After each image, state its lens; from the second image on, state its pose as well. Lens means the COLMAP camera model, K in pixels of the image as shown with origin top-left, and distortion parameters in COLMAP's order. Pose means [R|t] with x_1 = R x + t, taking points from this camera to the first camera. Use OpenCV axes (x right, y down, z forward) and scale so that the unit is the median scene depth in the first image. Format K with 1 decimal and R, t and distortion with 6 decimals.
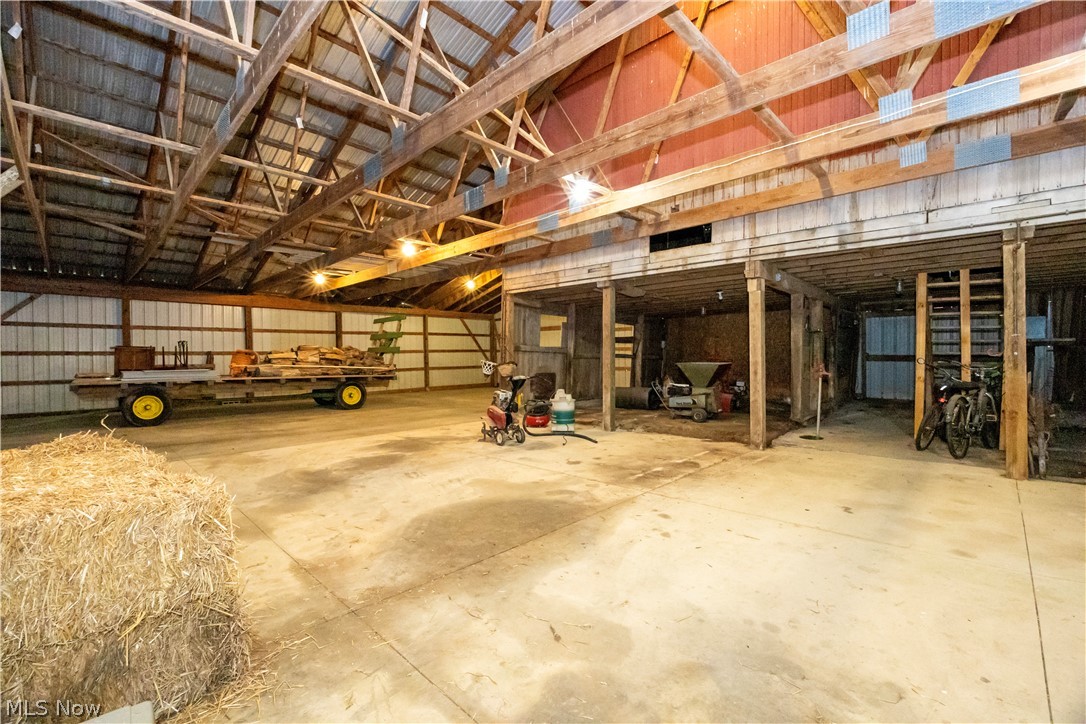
lens RADIAL K [[478.7, 0, 546.5], [0, 478.7, 356.7], [0, 0, 1]] dist [-0.001340, -0.000360]
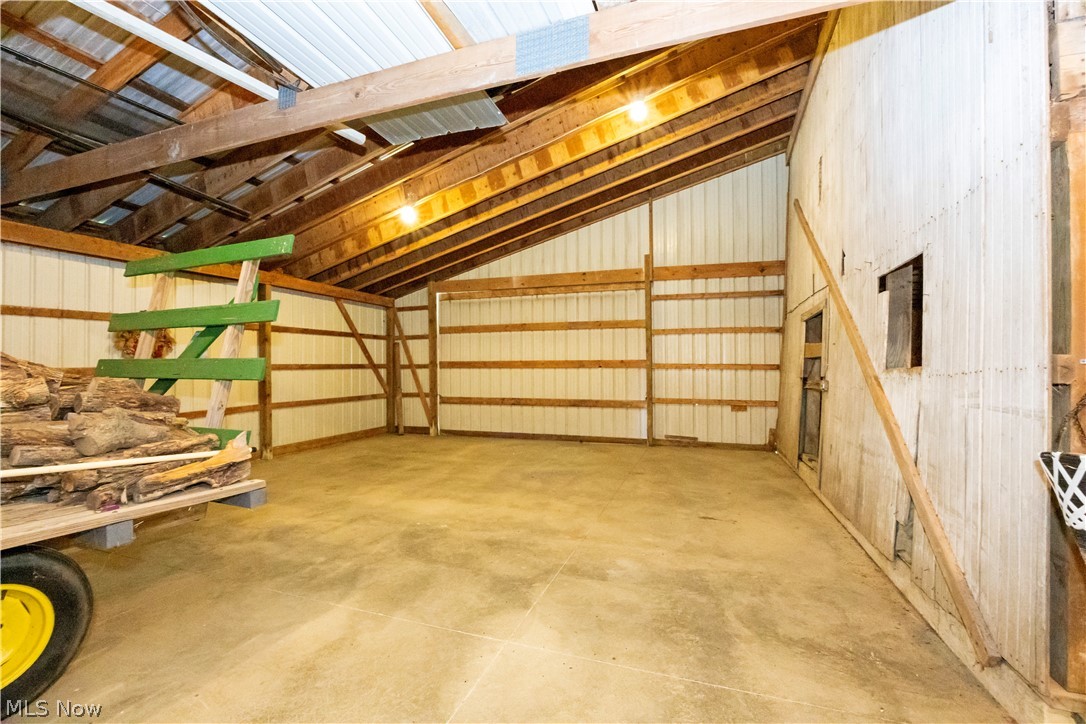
lens RADIAL K [[488.4, 0, 543.7], [0, 488.4, 363.3], [0, 0, 1]] dist [0.000112, -0.000003]
pose [[0.927221, 0.001907, 0.374510, -0.172316], [0.002885, 0.999921, -0.012235, -0.009090], [-0.374504, 0.012425, 0.927142, 0.458989]]
